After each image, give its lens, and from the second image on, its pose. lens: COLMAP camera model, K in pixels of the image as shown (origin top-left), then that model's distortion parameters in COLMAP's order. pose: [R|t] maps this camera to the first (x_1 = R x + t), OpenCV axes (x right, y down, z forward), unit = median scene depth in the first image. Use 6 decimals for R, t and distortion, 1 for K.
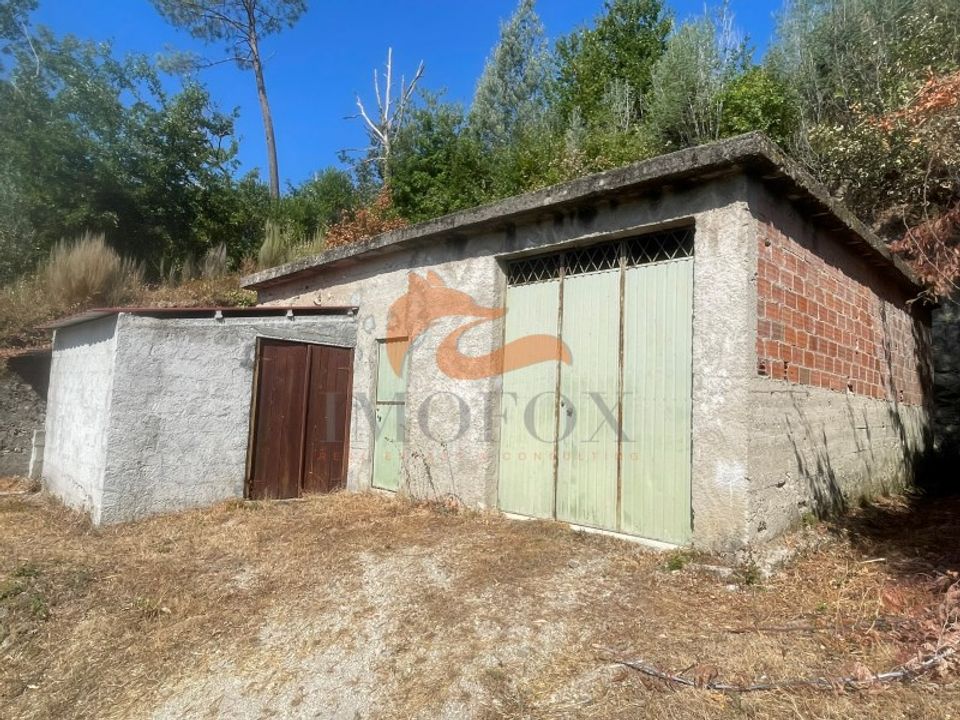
lens RADIAL K [[602.2, 0, 475.8], [0, 602.2, 354.4], [0, 0, 1]] dist [0.001501, -0.004053]
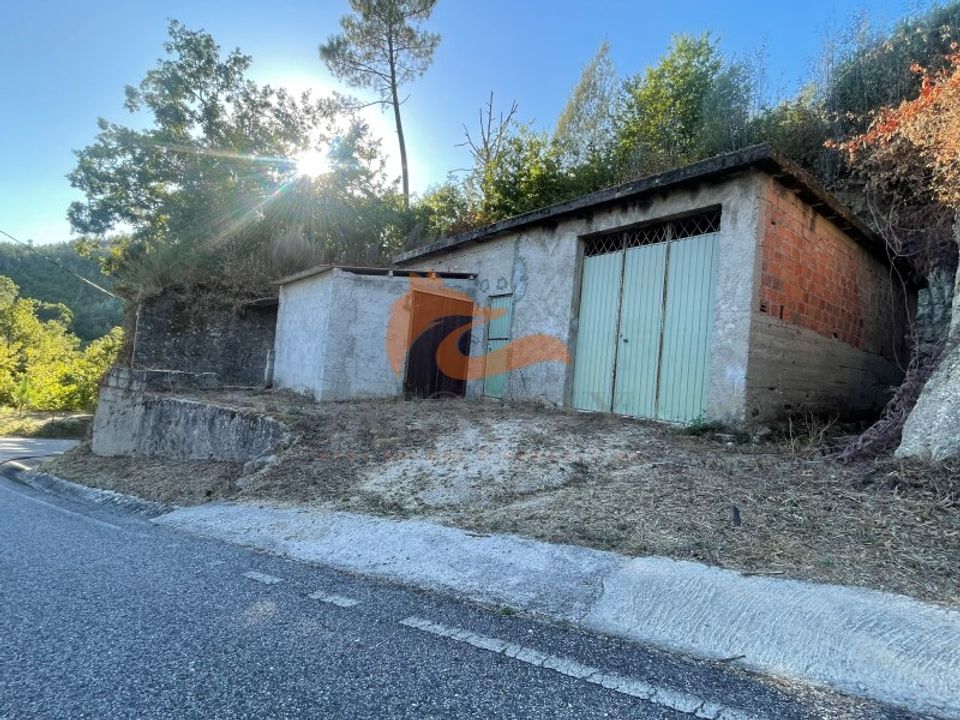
lens RADIAL K [[473.7, 0, 479.7], [0, 473.7, 361.1], [0, 0, 1]] dist [-0.001365, -0.003134]
pose [[0.990822, 0.043763, -0.127893, -0.040630], [-0.036956, 0.997795, 0.055123, 0.080445], [0.130024, -0.049891, 0.990255, -0.169816]]
